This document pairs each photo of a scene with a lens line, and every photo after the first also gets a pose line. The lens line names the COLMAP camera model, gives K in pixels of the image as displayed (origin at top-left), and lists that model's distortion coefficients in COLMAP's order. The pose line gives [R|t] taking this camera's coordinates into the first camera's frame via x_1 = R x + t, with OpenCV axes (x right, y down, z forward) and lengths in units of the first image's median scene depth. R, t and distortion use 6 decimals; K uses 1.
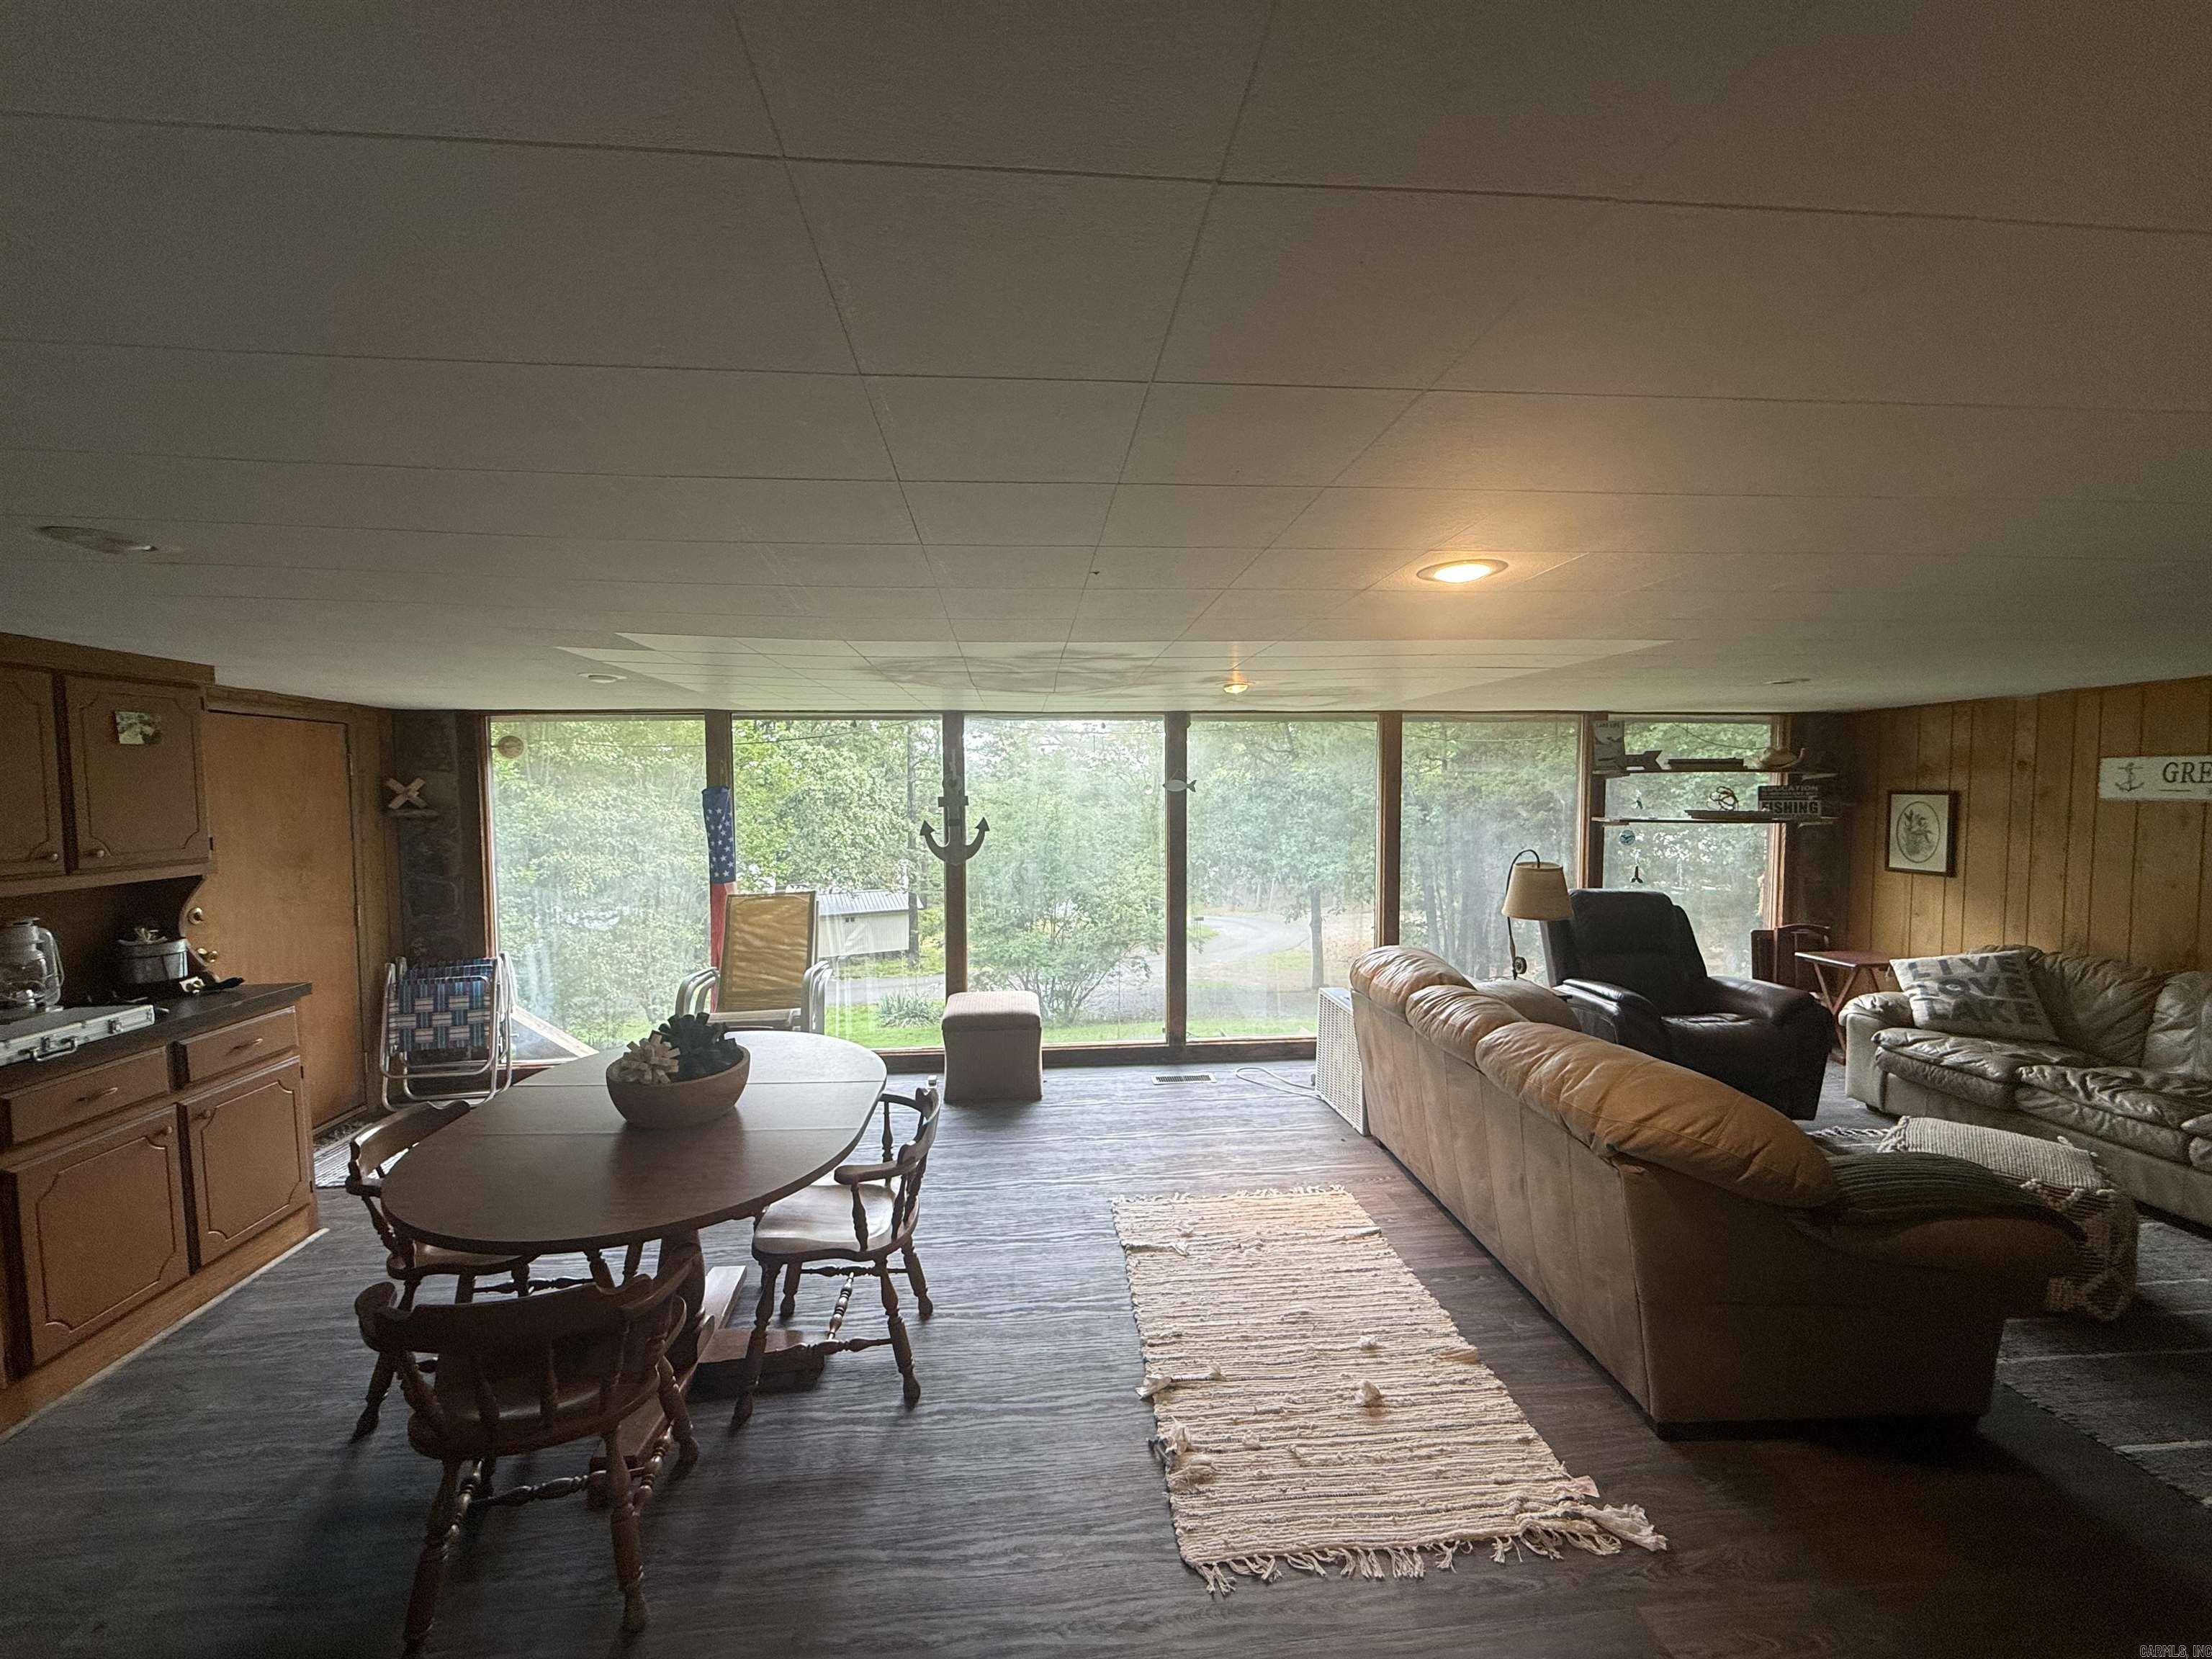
lens RADIAL K [[873.8, 0, 1107.6], [0, 873.8, 827.6], [0, 0, 1]] dist [0.002123, 0.000006]
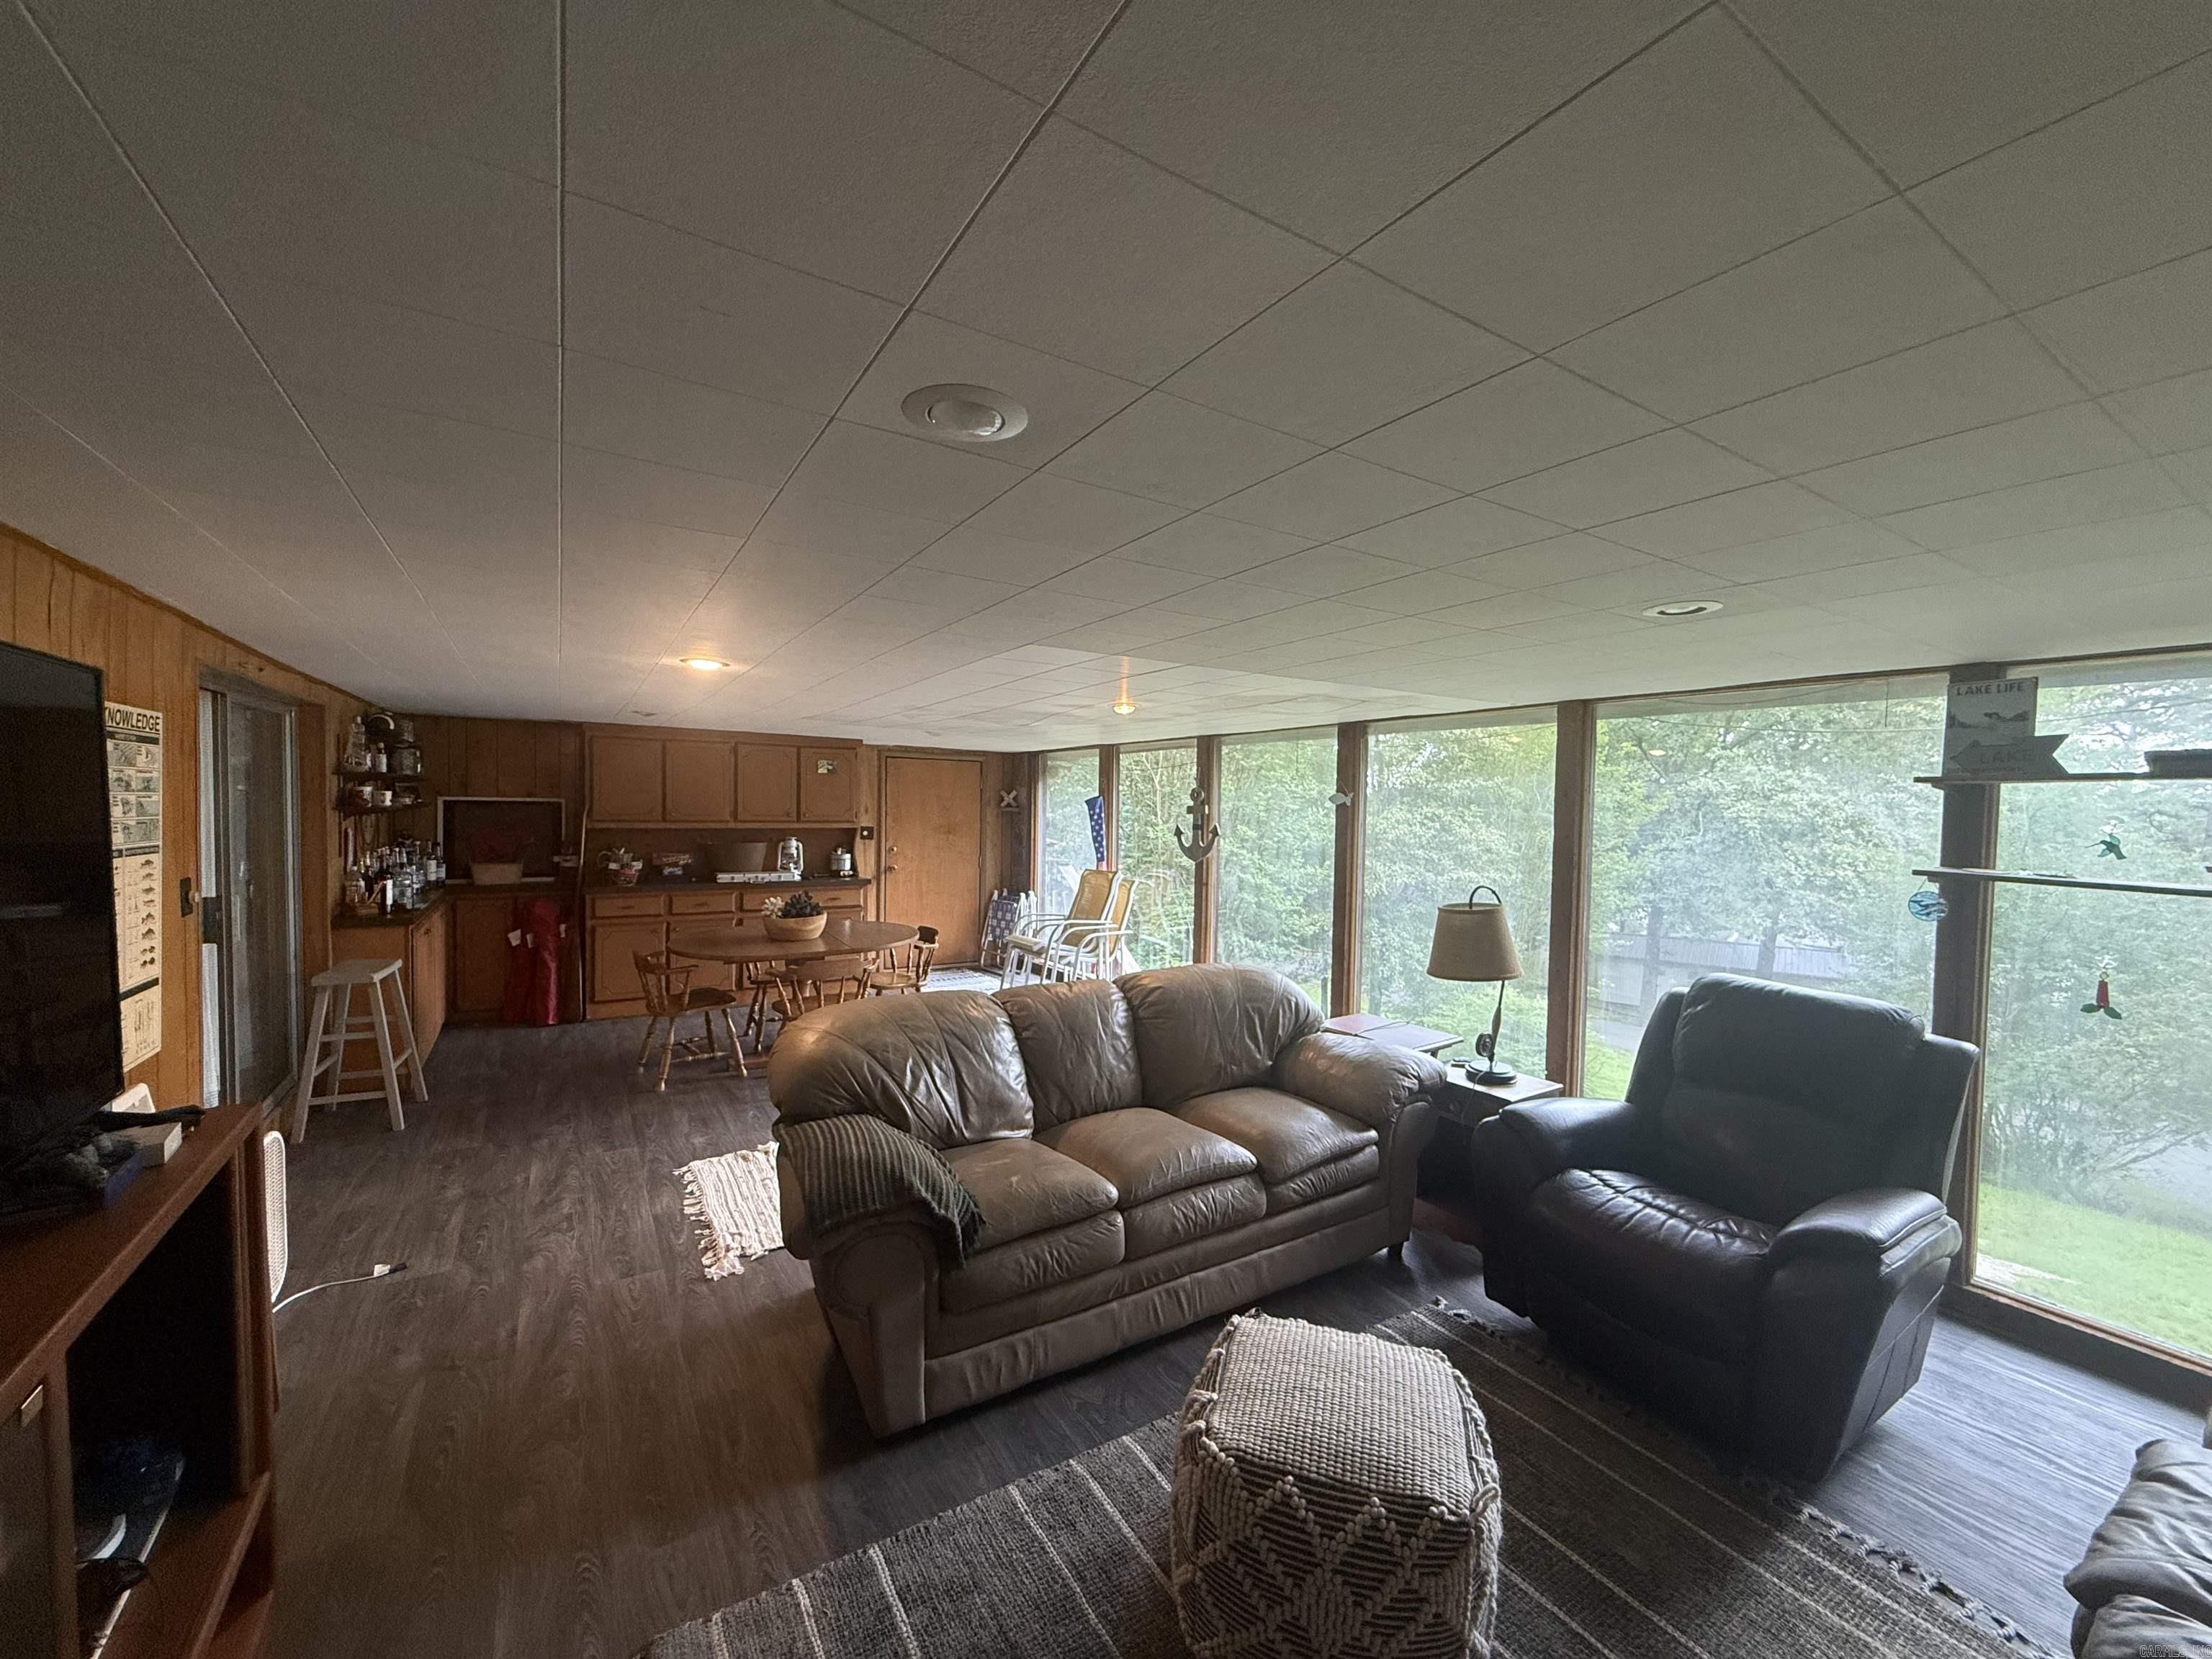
lens RADIAL K [[878.9, 0, 1100.4], [0, 878.9, 824.0], [0, 0, 1]] dist [-0.000825, -0.000153]
pose [[0.441334, 0.033523, -0.896717, 0.950576], [-0.064550, 0.997899, 0.005536, -0.008965], [0.895018, 0.055440, 0.442571, 0.370501]]
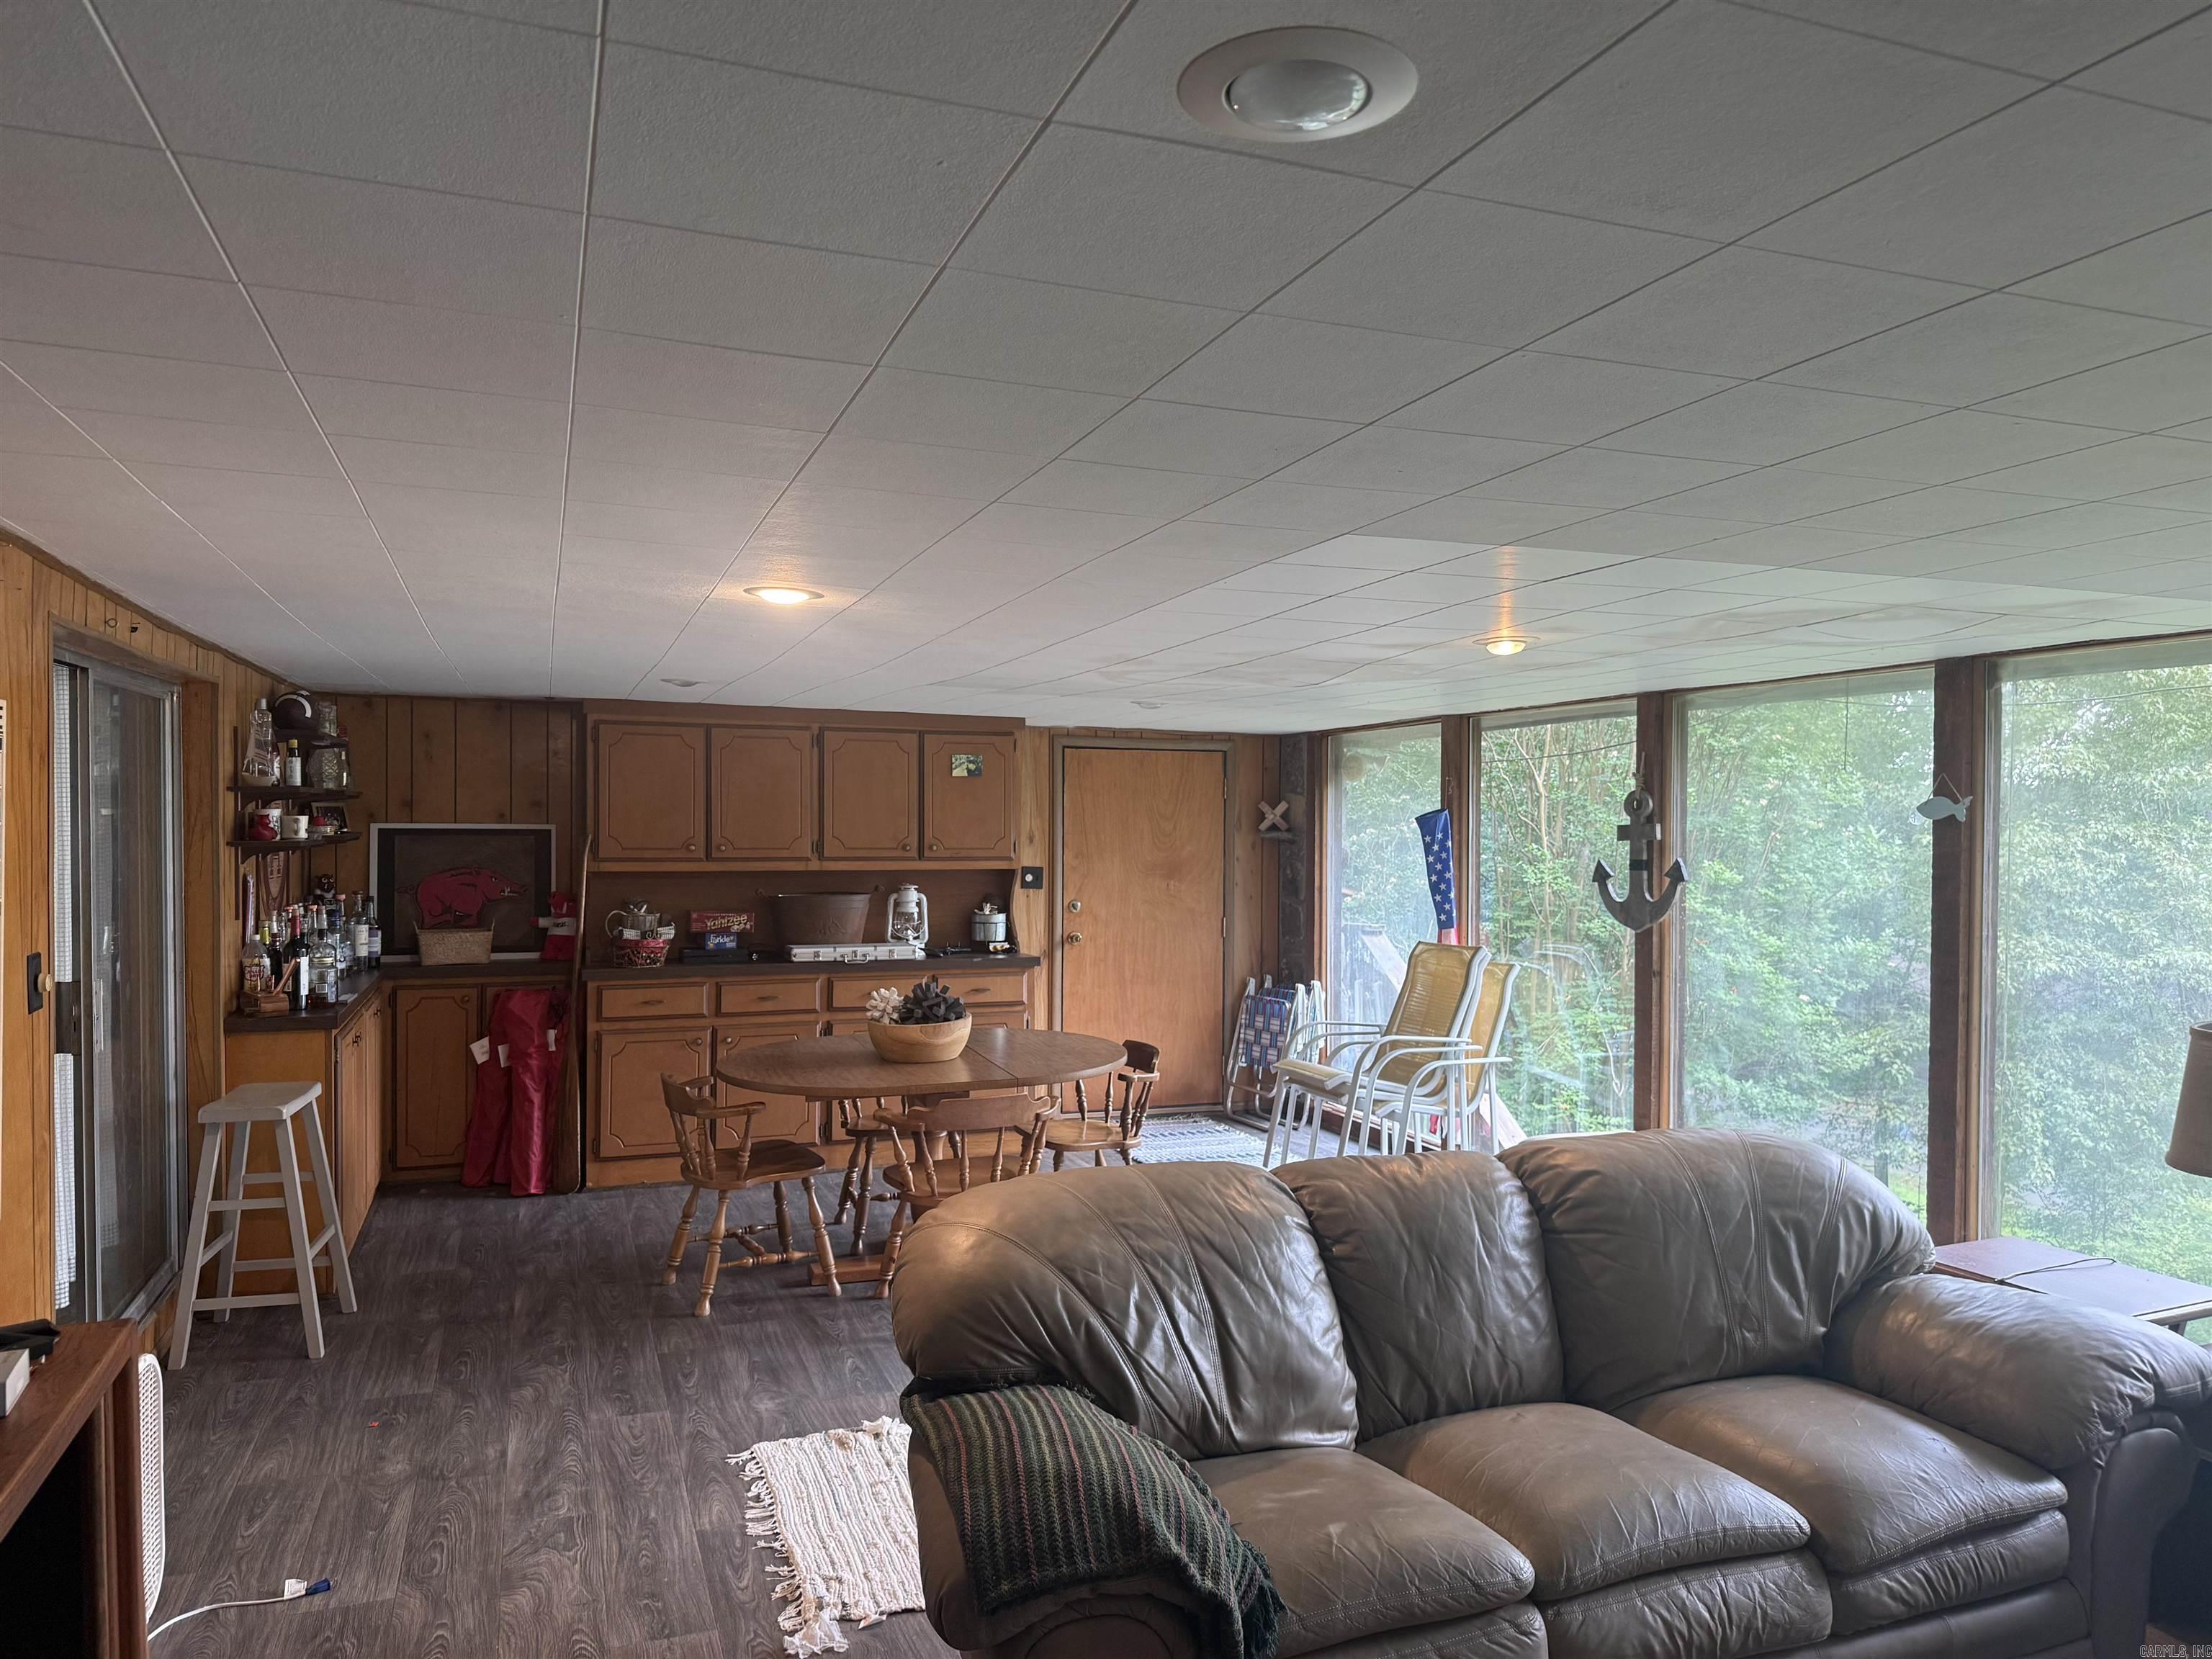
lens RADIAL K [[1540.6, 0, 1106.0], [0, 1540.6, 829.5], [0, 0, 1]] dist [0.068762, -0.097960]
pose [[0.251406, 0.012610, -0.967800, 0.924334], [-0.056070, 0.998426, -0.001556, -0.008998], [0.966256, 0.054655, 0.251717, 0.361016]]
